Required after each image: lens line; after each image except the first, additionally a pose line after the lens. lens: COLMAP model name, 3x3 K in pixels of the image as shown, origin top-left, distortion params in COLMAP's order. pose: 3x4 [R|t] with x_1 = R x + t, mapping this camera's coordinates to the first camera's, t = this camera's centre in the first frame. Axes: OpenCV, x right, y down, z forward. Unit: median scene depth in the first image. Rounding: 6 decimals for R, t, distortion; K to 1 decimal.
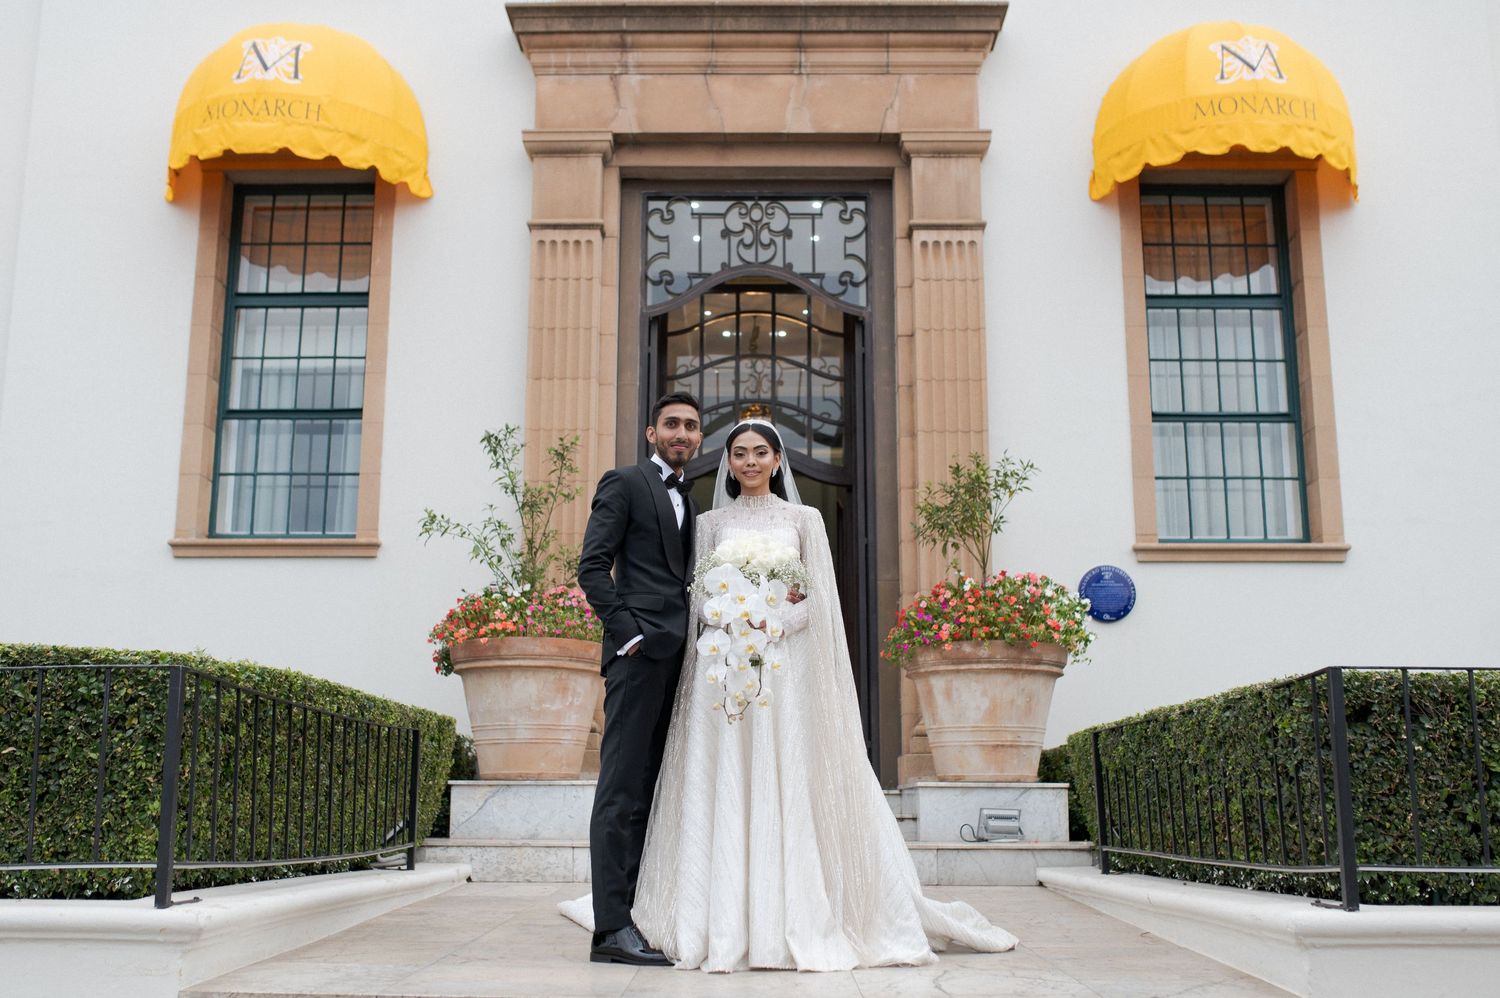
lens RADIAL K [[1525.6, 0, 730.4], [0, 1525.6, 523.5], [0, 0, 1]] dist [-0.068618, 0.104449]
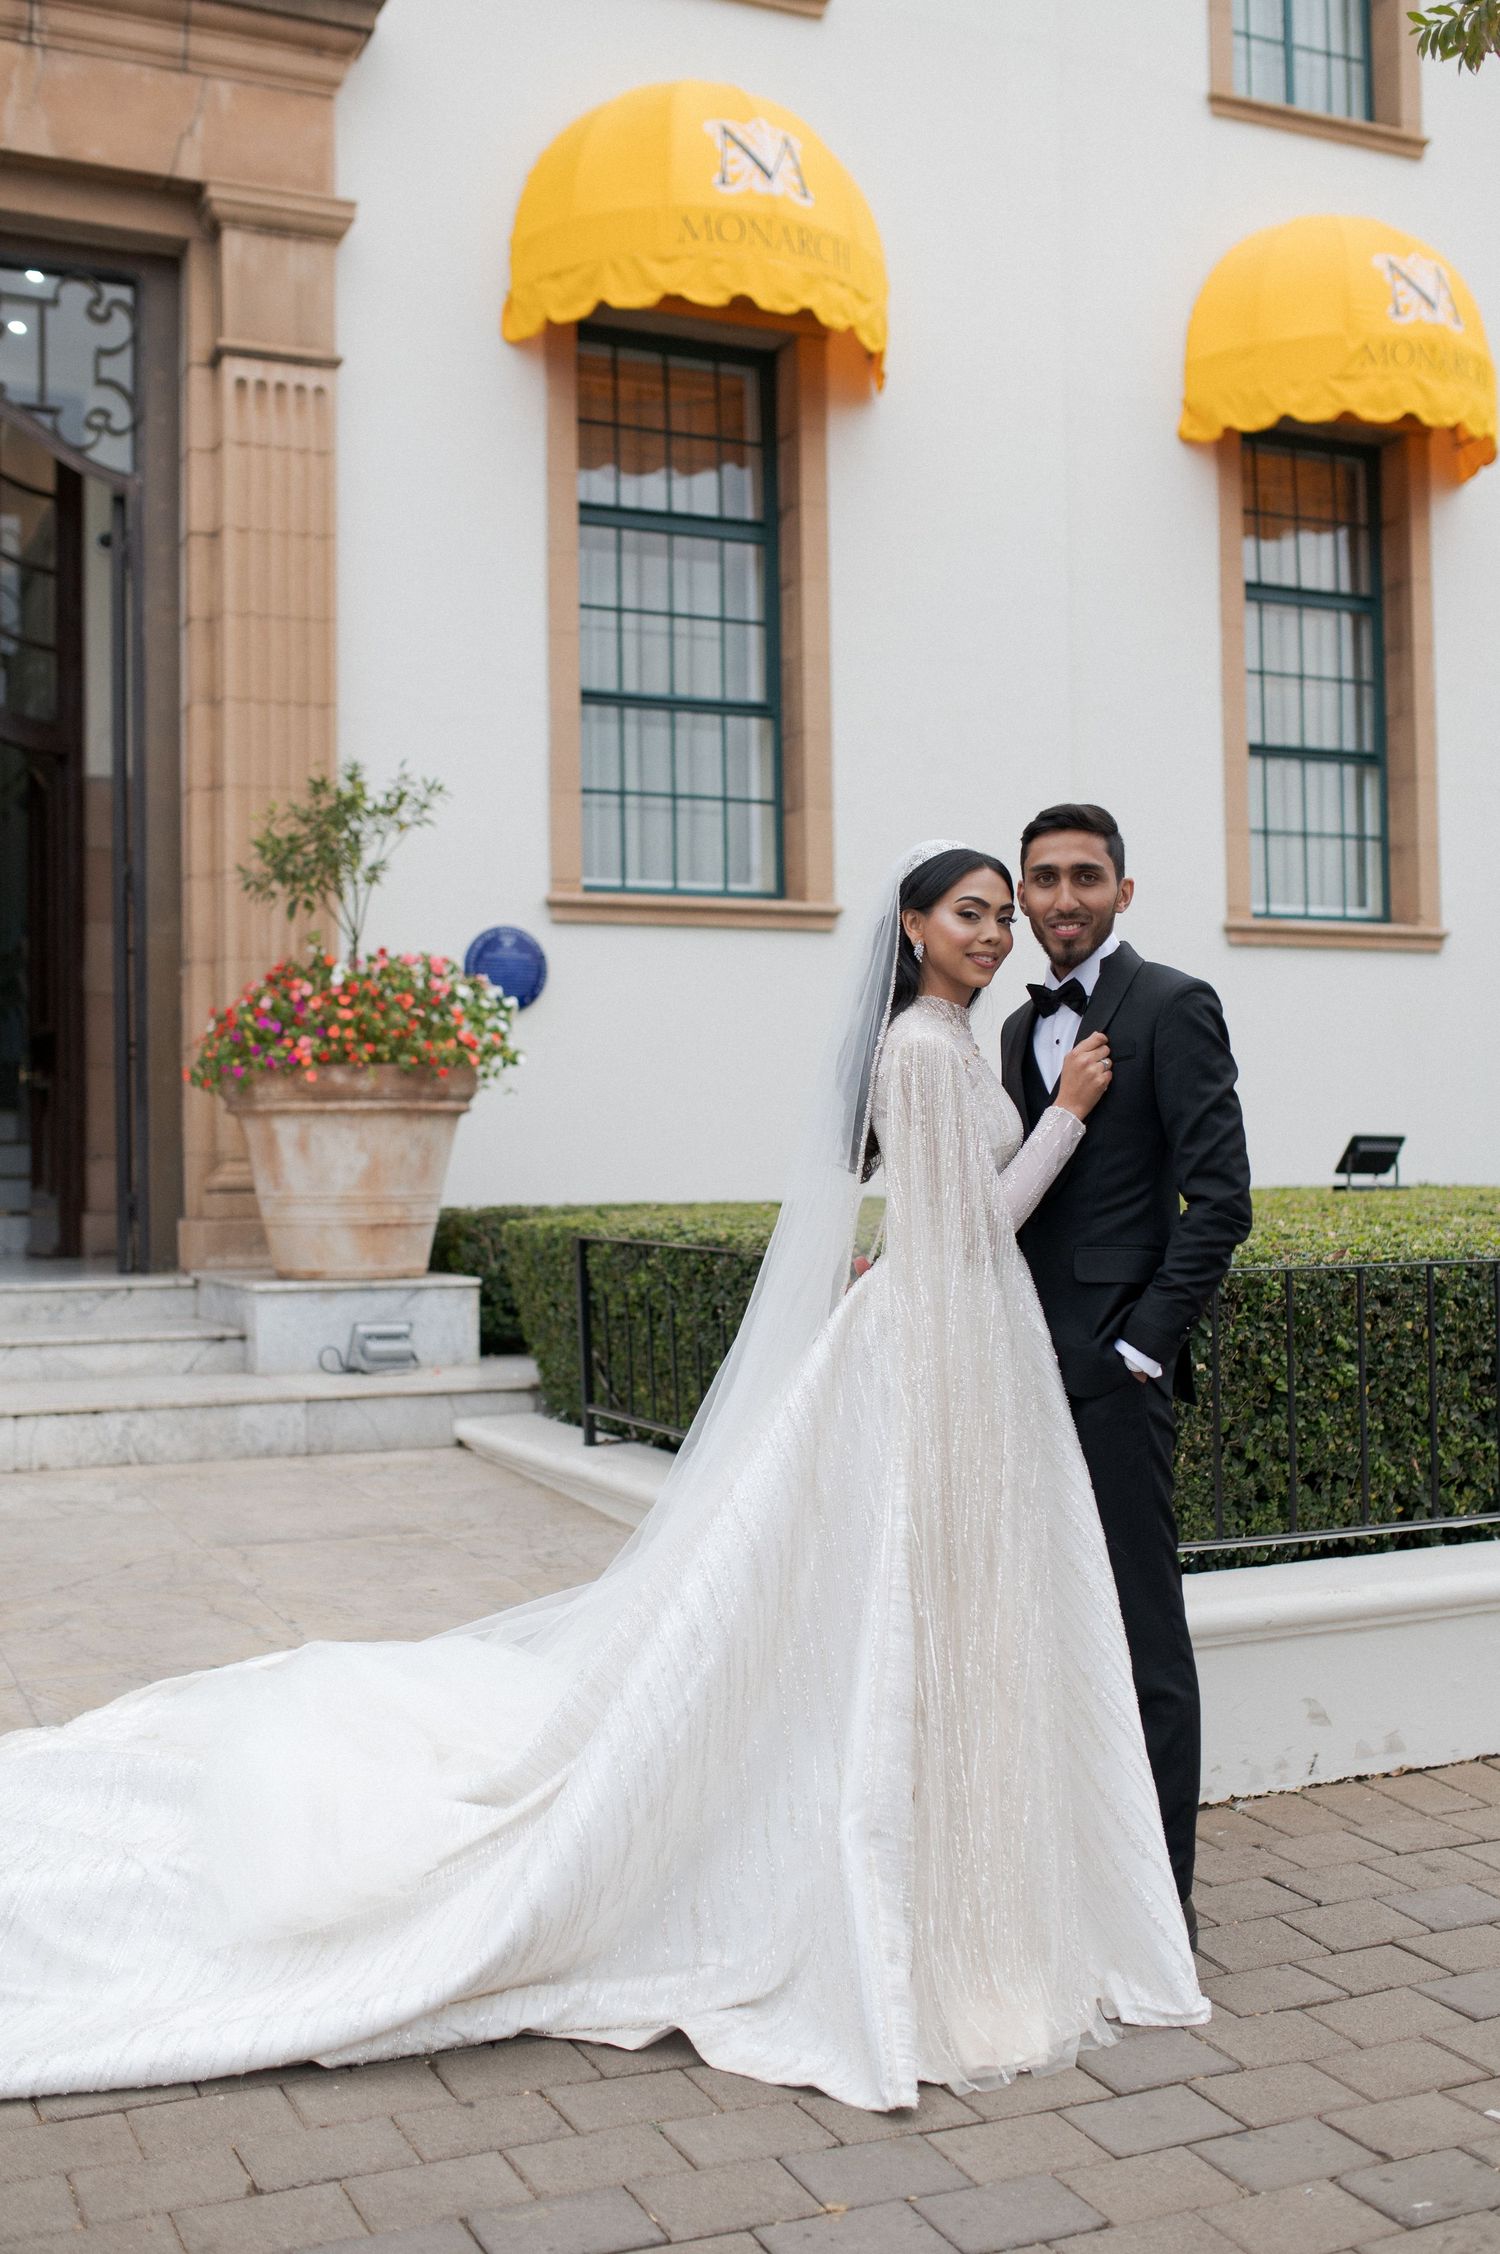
lens RADIAL K [[2319.3, 0, 754.6], [0, 2319.3, 1125.0], [0, 0, 1]] dist [-0.073074, 0.101163]
pose [[0.900152, -0.008755, 0.435488, -0.090187], [-0.067094, 0.985079, 0.158487, -0.052187], [-0.430377, -0.171881, 0.886133, 0.052716]]
